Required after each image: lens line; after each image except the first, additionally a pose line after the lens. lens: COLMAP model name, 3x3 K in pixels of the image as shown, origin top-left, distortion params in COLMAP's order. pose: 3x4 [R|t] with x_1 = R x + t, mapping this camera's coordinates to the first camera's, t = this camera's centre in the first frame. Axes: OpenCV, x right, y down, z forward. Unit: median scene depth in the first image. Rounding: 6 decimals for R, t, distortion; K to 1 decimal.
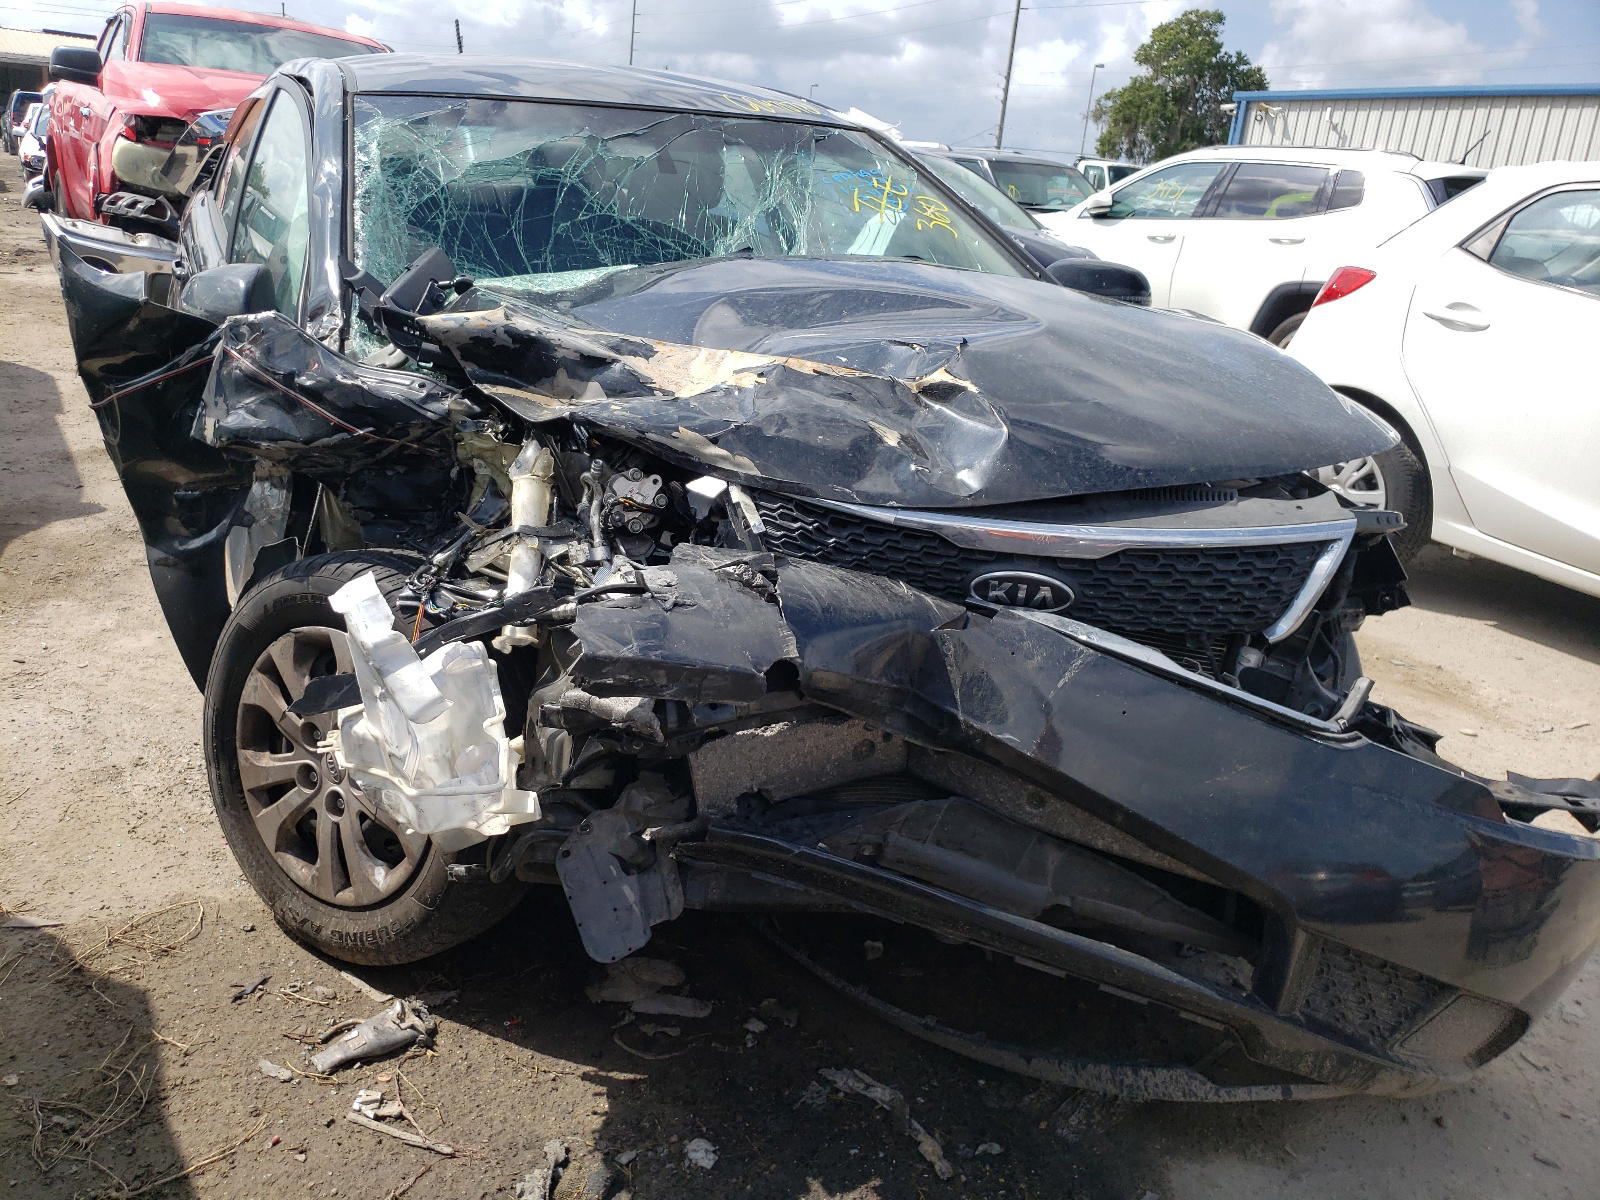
lens RADIAL K [[1204.7, 0, 799.1], [0, 1204.7, 574.4], [0, 0, 1]] dist [0.007967, 0.009015]
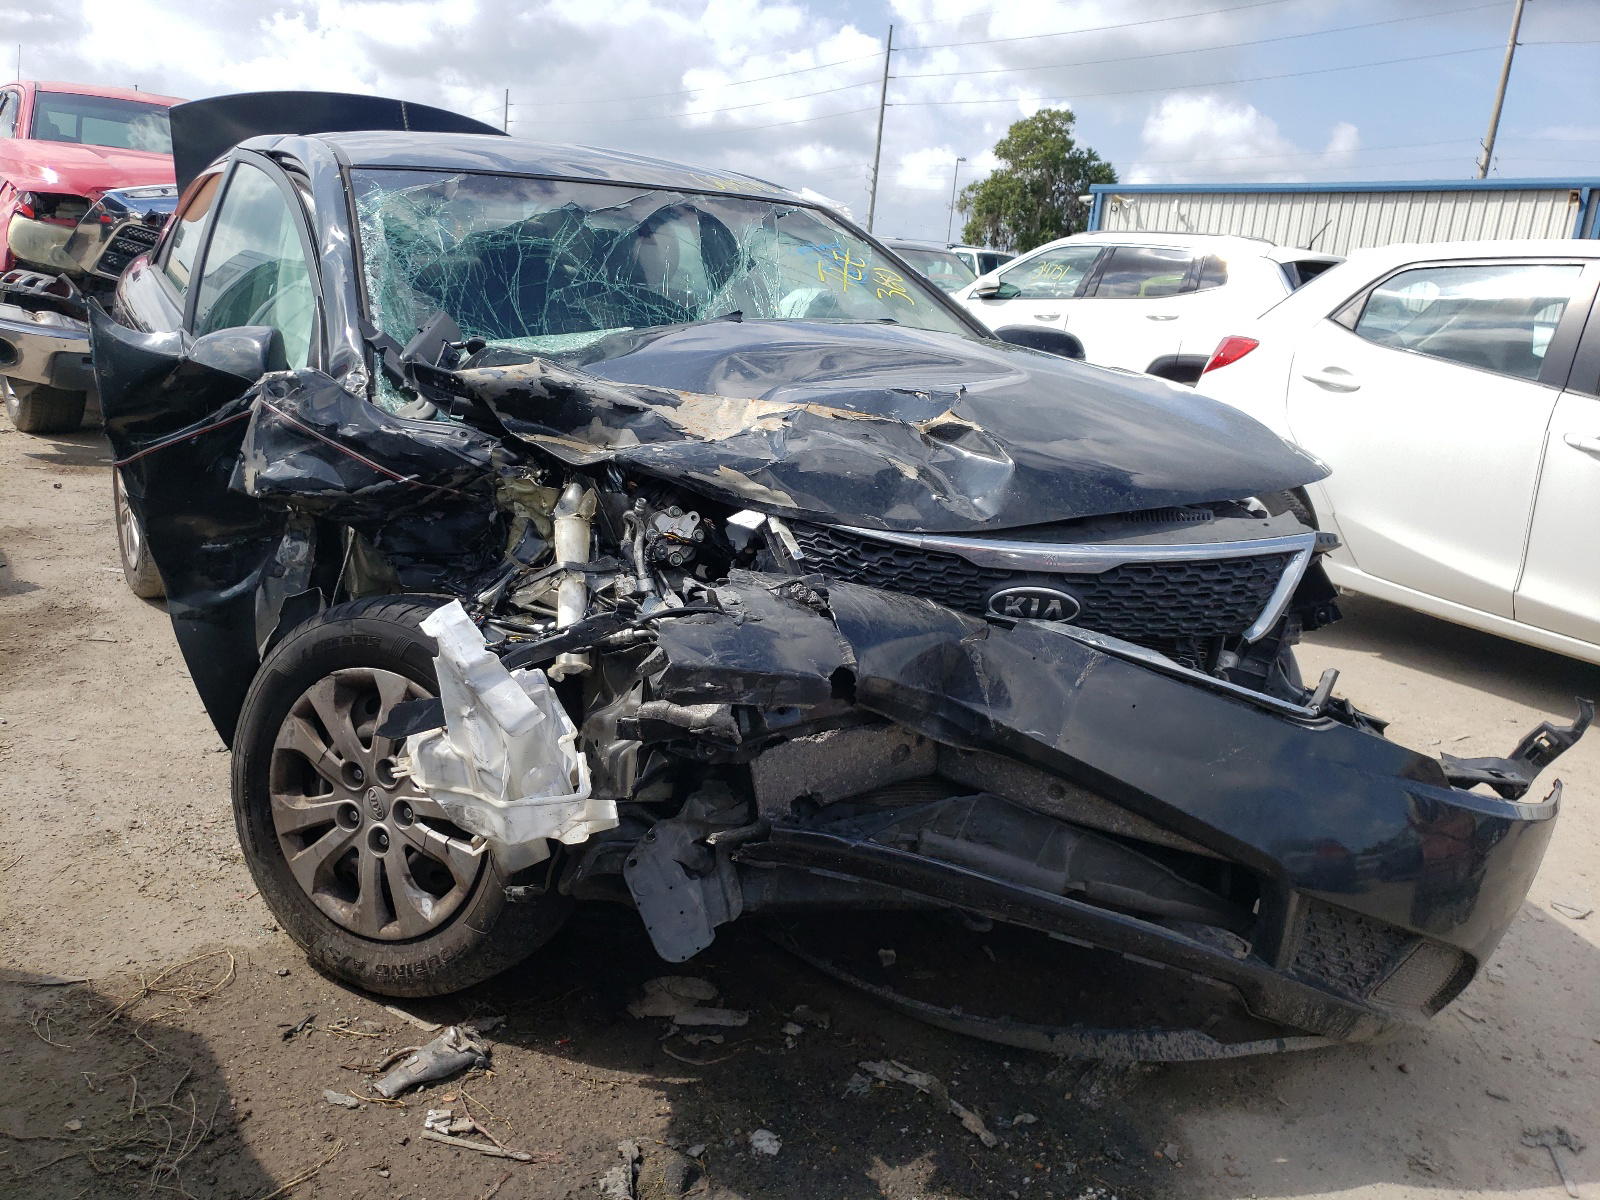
lens RADIAL K [[1220.0, 0, 800.0], [0, 1220.0, 600.0], [0, 0, 1]] dist [0.013337, 0.004453]
pose [[0.992621, -0.030214, 0.117429, -0.150429], [0.036390, 0.998045, -0.050807, 0.054068], [-0.115665, 0.054706, 0.991781, -0.091419]]
